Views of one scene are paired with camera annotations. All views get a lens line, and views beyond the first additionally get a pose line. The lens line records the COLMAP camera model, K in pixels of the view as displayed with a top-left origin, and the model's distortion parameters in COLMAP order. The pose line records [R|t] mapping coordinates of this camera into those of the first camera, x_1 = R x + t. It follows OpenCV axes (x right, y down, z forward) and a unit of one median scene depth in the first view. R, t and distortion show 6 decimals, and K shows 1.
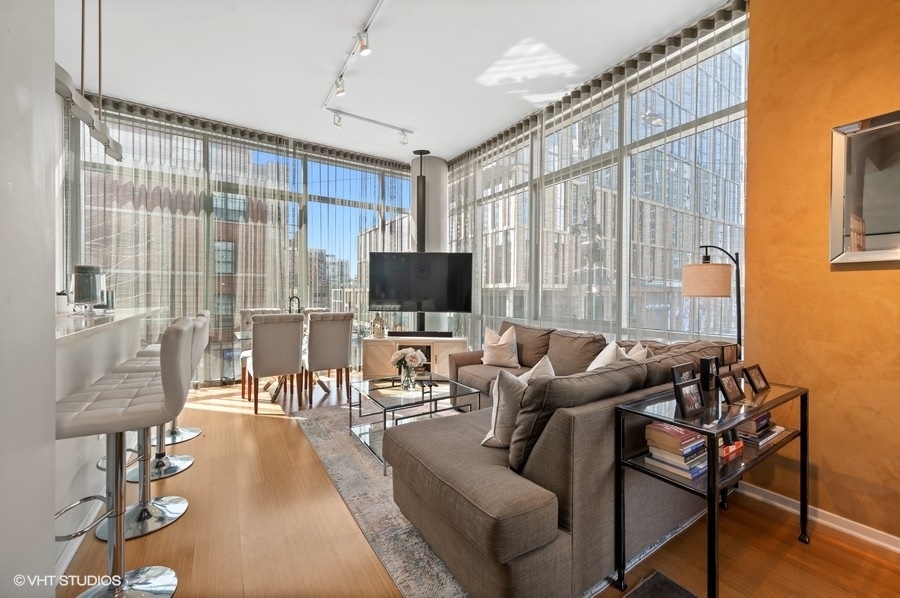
lens RADIAL K [[354.6, 0, 451.1], [0, 354.6, 298.2], [0, 0, 1]] dist [-0.002730, 0.000246]
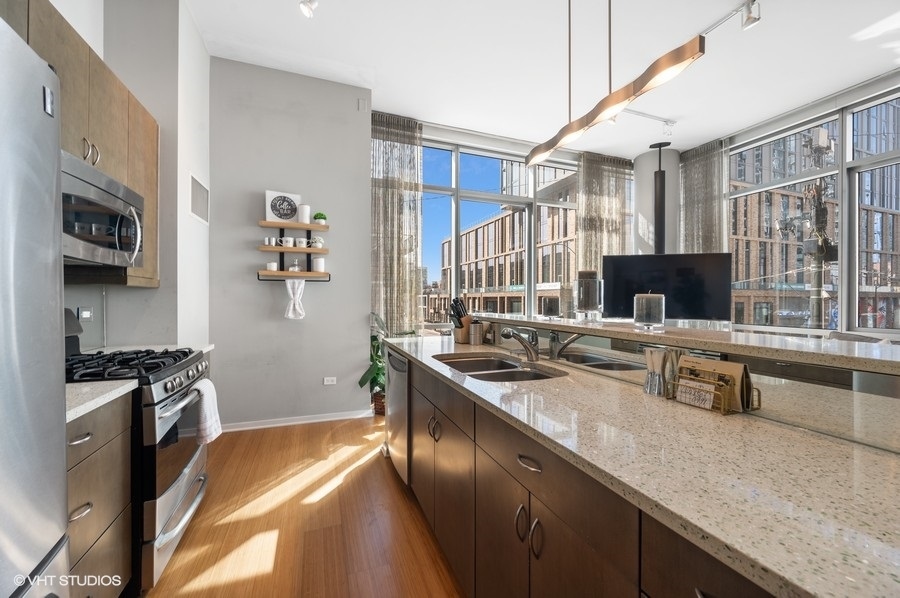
lens RADIAL K [[354.6, 0, 451.2], [0, 354.6, 297.4], [0, 0, 1]] dist [-0.002730, 0.000246]
pose [[0.977721, -0.003348, -0.209880, -0.421397], [-0.000550, 0.999828, -0.018514, -0.000310], [0.209906, 0.018217, 0.977552, -0.002802]]
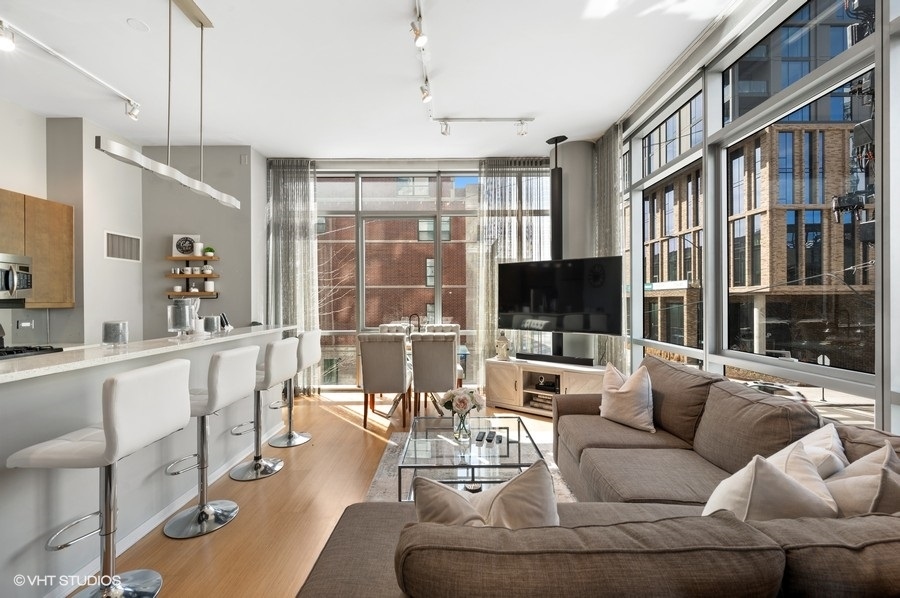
lens RADIAL K [[354.6, 0, 449.7], [0, 354.6, 300.0], [0, 0, 1]] dist [-0.002730, 0.000246]
pose [[0.841276, -0.010506, -0.540503, 0.151933], [0.002828, 0.999883, -0.015034, -0.023093], [0.540598, 0.011119, 0.841208, 0.166596]]
